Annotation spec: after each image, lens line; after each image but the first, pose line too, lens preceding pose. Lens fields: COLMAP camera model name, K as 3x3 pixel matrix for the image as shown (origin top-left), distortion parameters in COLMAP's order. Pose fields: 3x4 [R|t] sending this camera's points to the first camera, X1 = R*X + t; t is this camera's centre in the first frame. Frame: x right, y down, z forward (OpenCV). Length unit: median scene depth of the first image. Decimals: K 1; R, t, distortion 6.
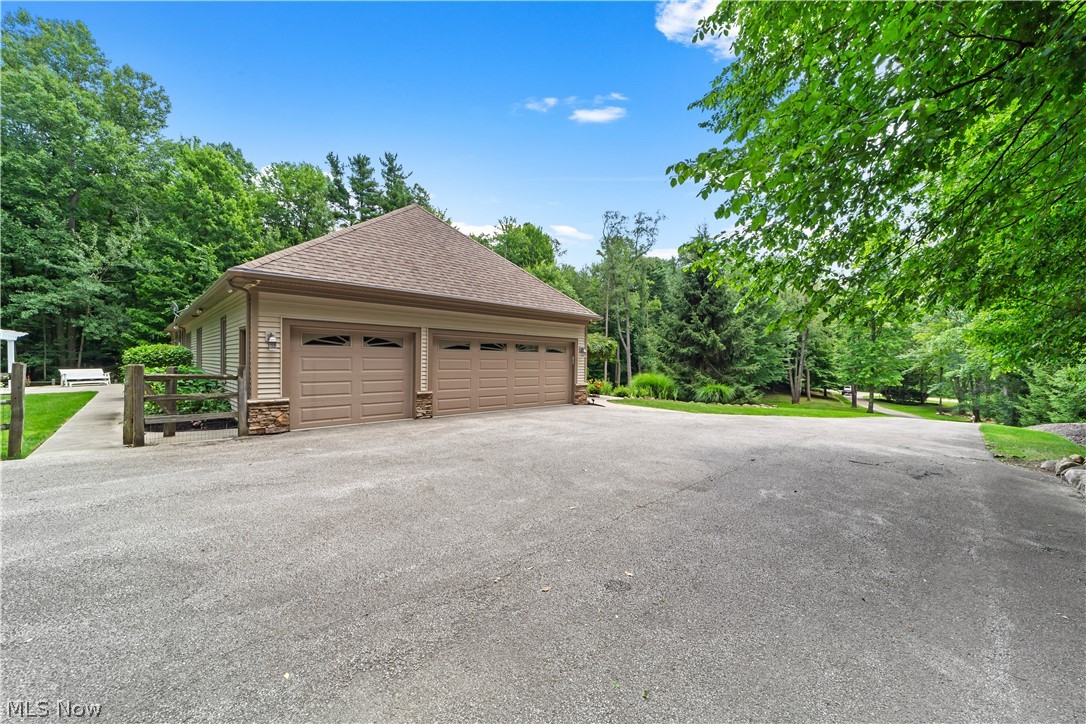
lens RADIAL K [[415.9, 0, 543.0], [0, 415.9, 362.0], [0, 0, 1]] dist [-0.009607, 0.006590]
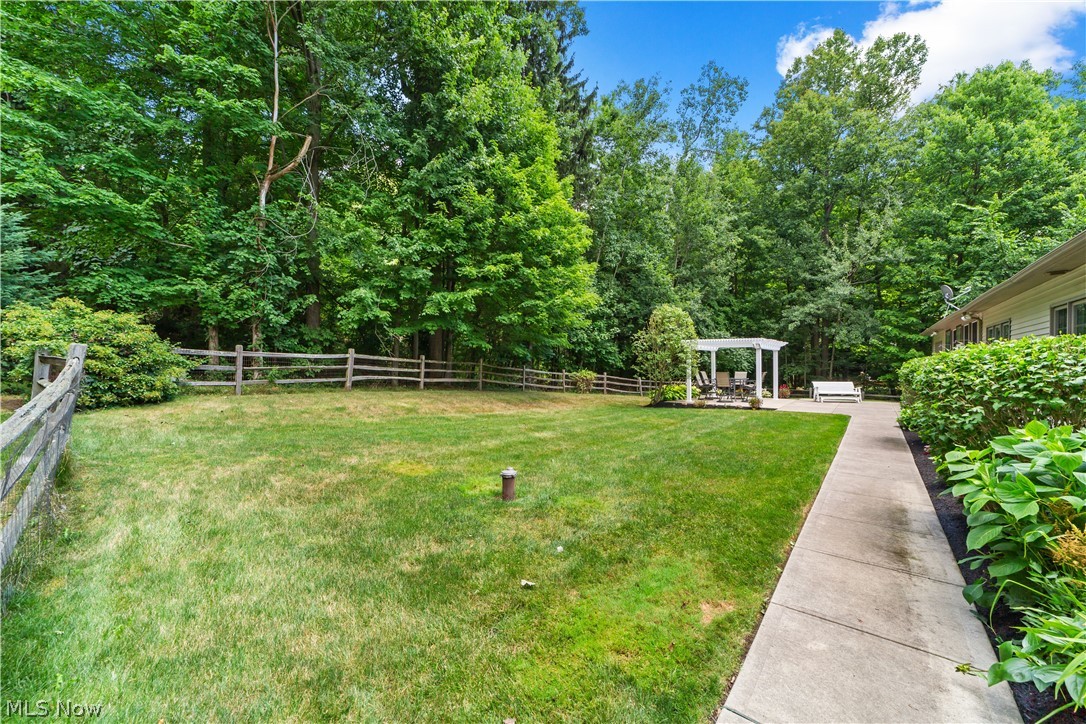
lens RADIAL K [[415.9, 0, 543.0], [0, 415.9, 362.0], [0, 0, 1]] dist [-0.009607, 0.006590]
pose [[0.122122, -0.004836, -0.992503, -0.227126], [-0.013760, 0.999884, -0.006565, -0.006426], [0.992420, 0.014459, 0.122041, 0.204731]]
